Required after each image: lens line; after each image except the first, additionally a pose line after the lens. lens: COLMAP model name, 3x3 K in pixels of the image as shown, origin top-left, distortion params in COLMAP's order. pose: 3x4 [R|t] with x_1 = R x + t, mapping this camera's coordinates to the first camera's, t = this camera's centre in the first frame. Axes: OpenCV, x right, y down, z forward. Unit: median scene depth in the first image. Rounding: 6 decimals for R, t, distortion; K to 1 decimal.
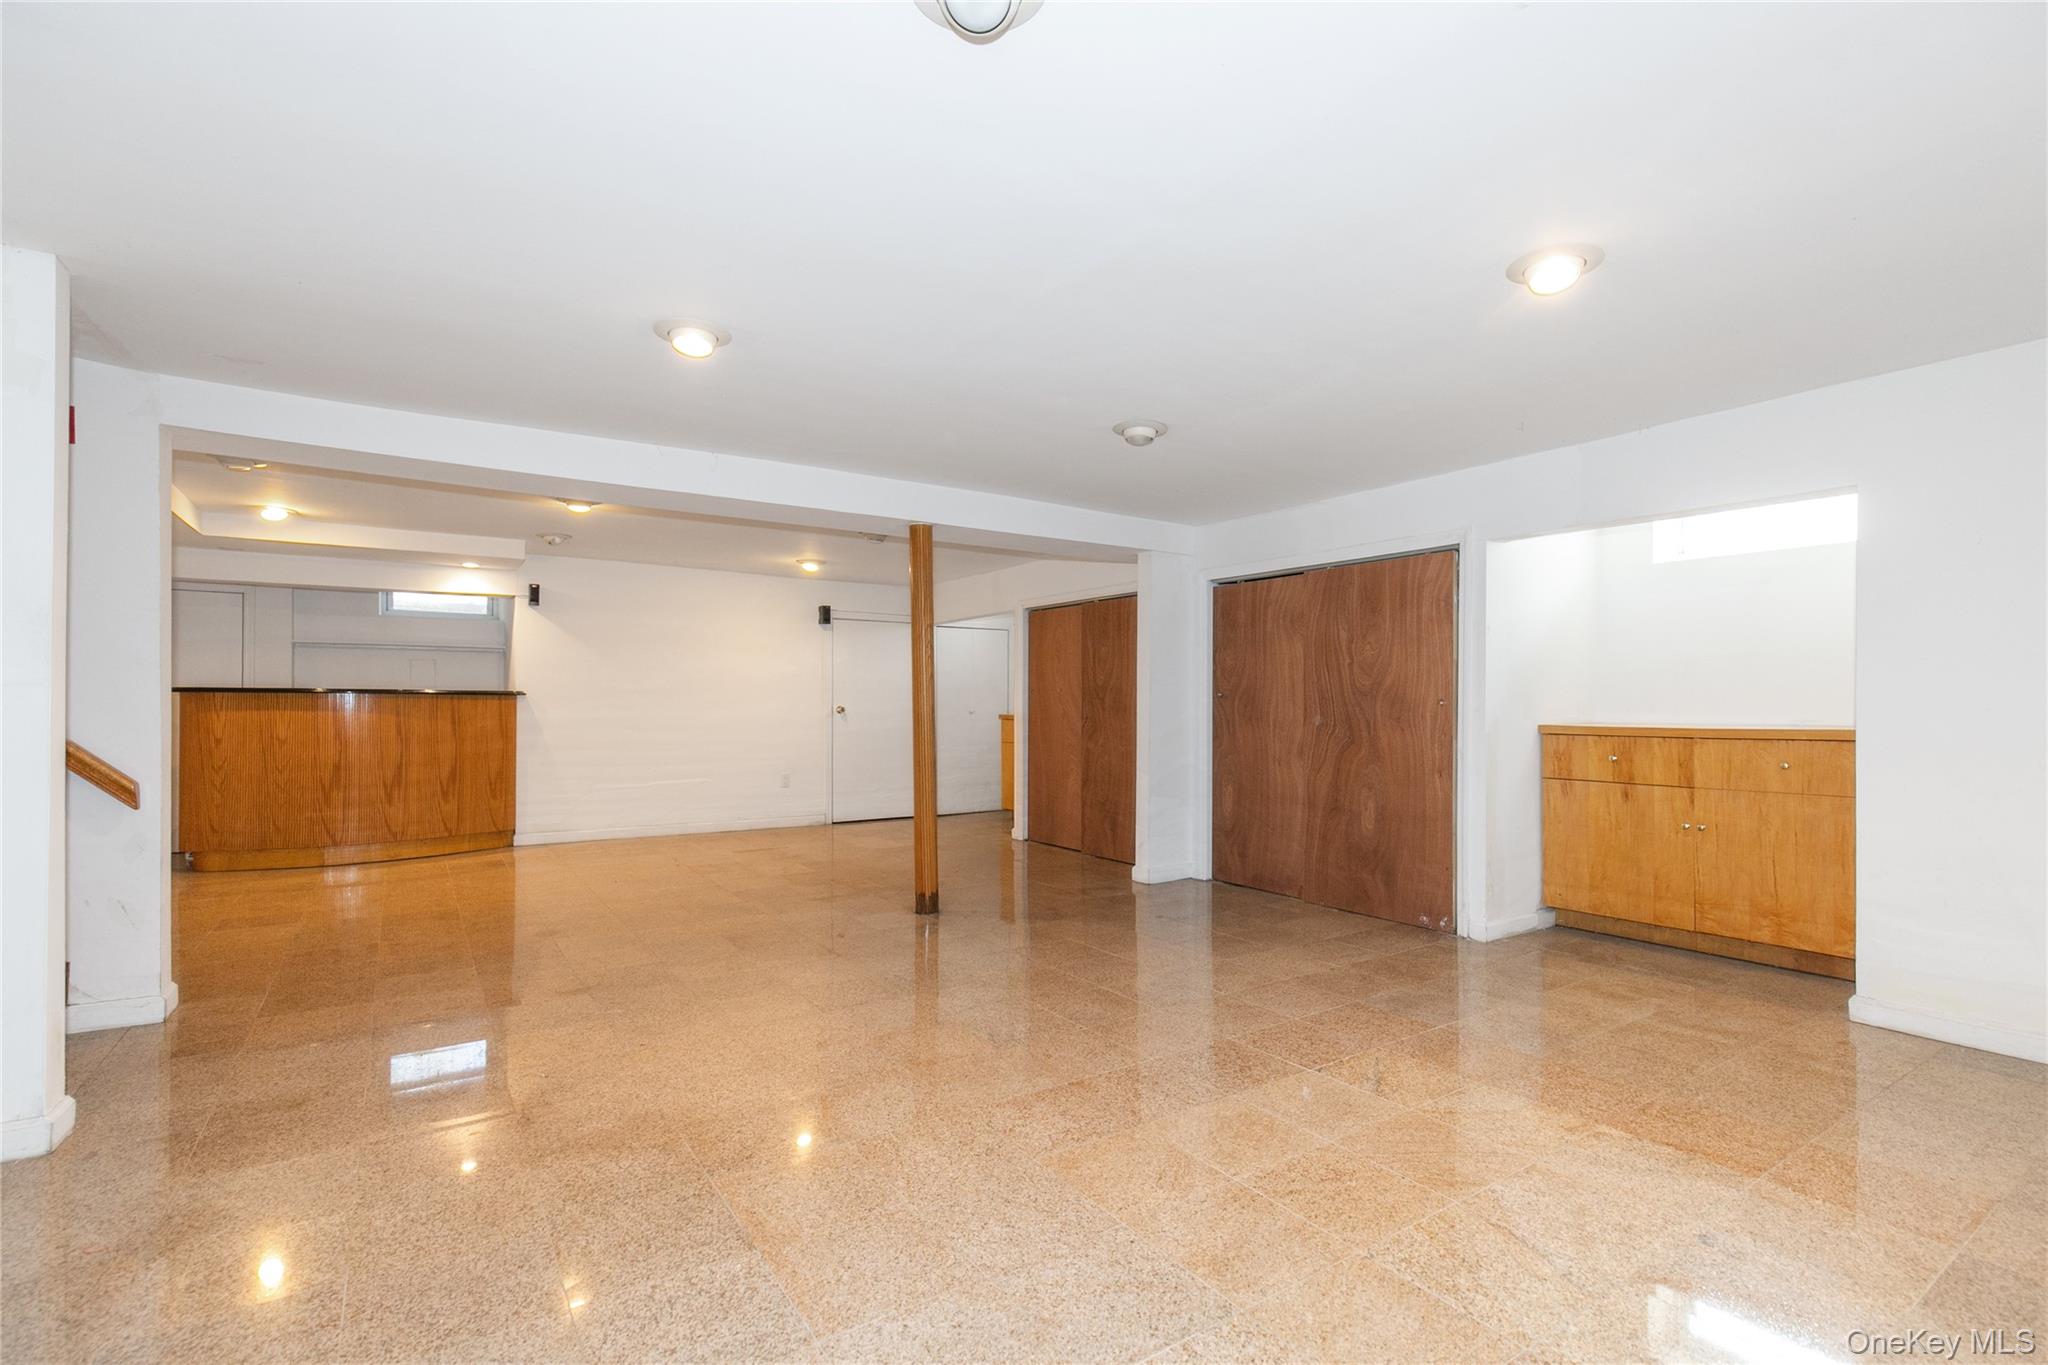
lens RADIAL K [[920.0, 0, 1024.0], [0, 920.0, 682.5], [0, 0, 1]] dist [0.000722, 0.000126]
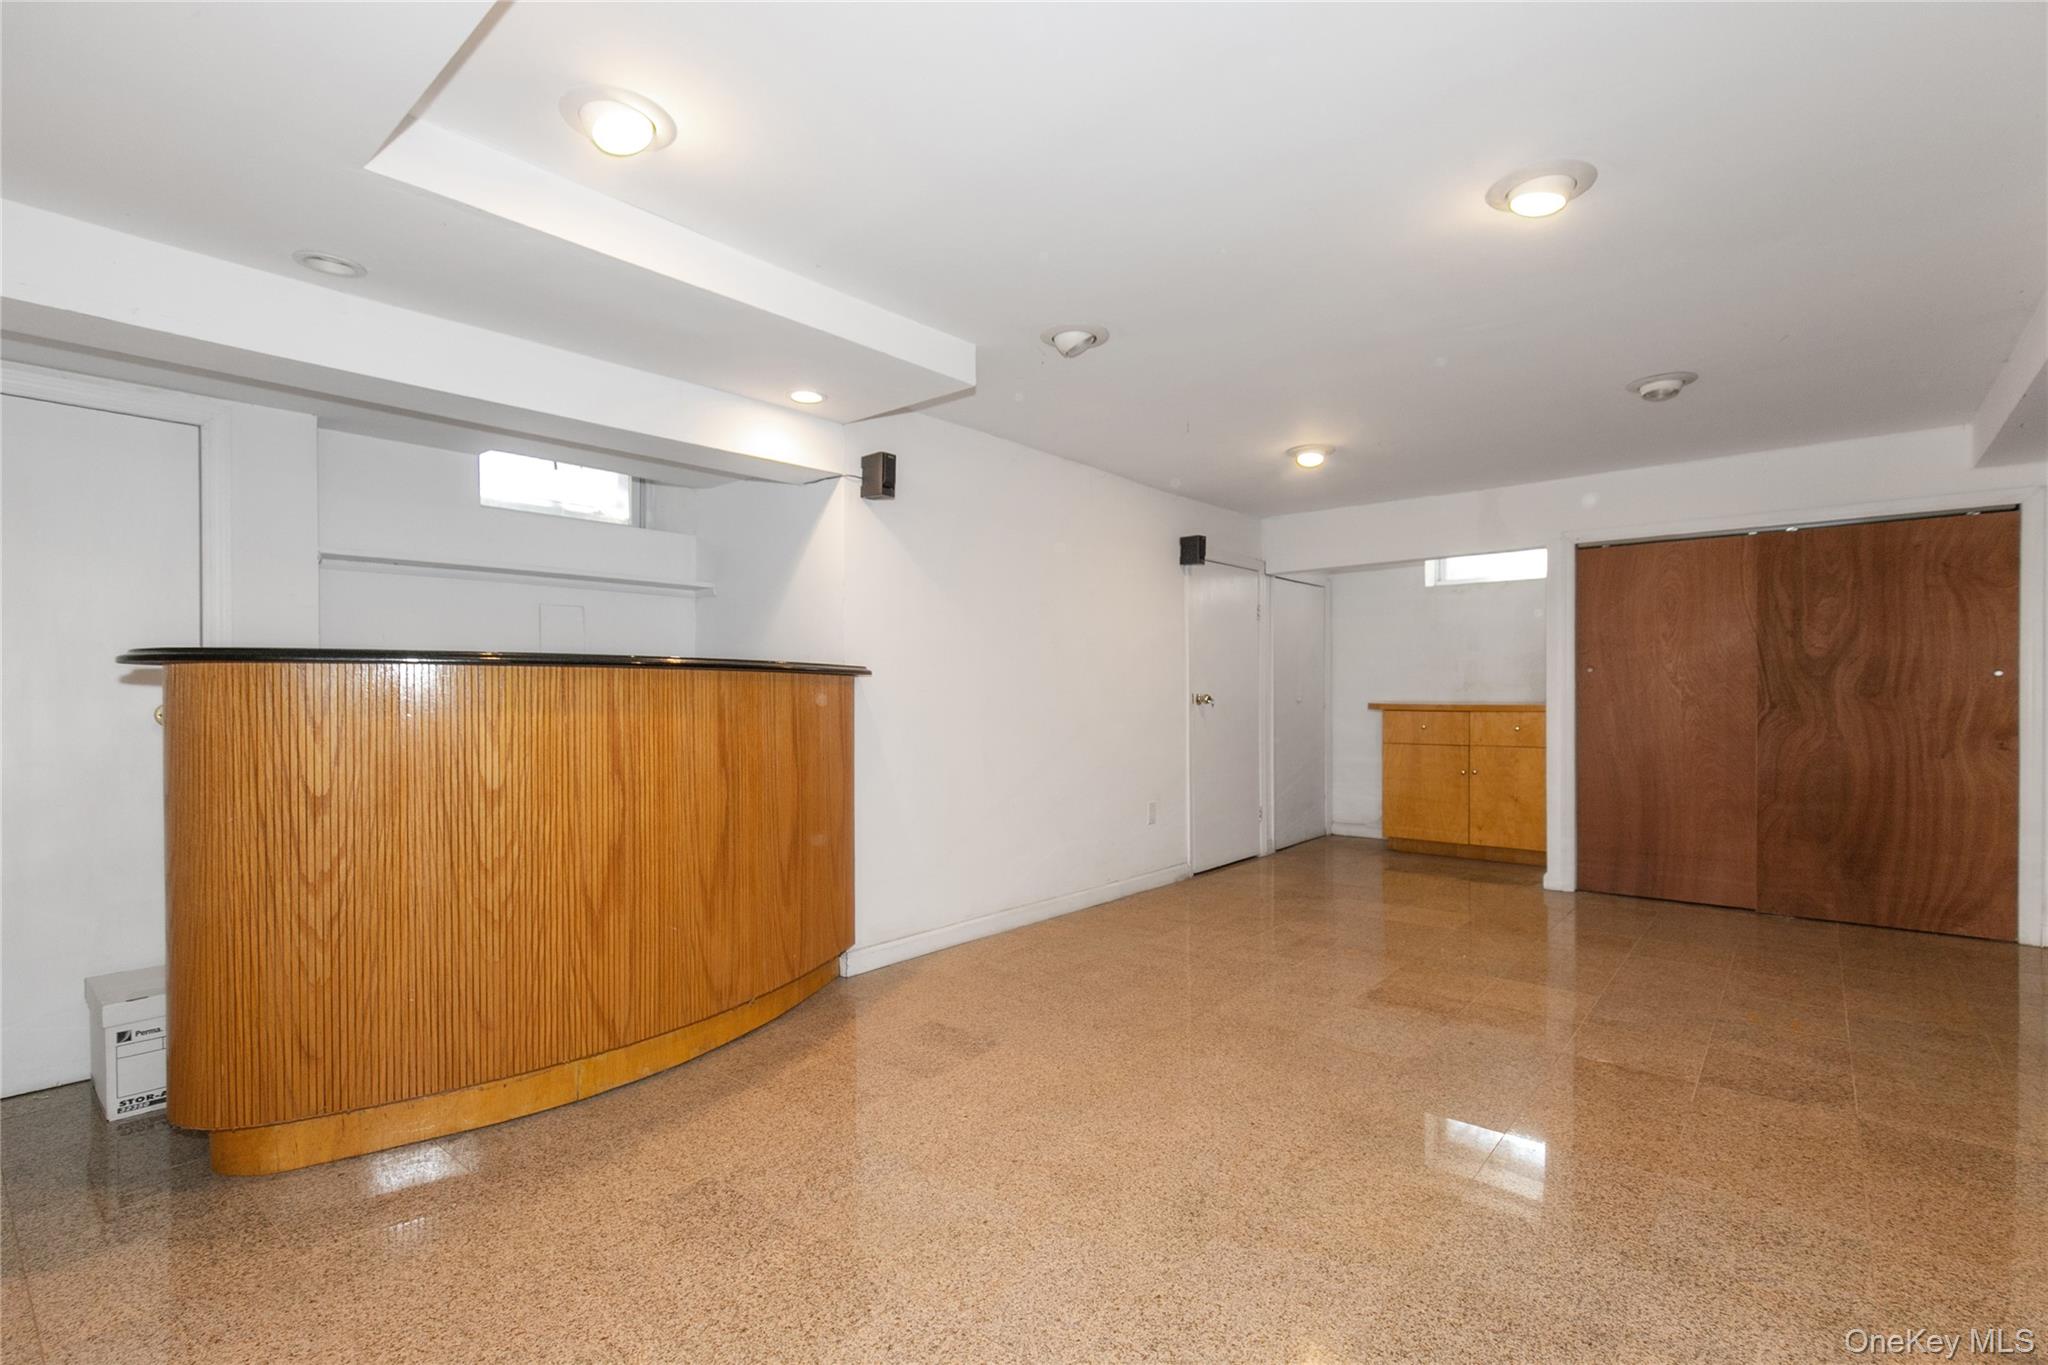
lens RADIAL K [[920.0, 0, 1024.0], [0, 920.0, 682.5], [0, 0, 1]] dist [0.000722, 0.000126]
pose [[0.970614, 0.000289, 0.240641, -0.575997], [-0.004639, 0.999836, 0.017511, 0.009132], [-0.240596, -0.018113, 0.970456, 0.489811]]
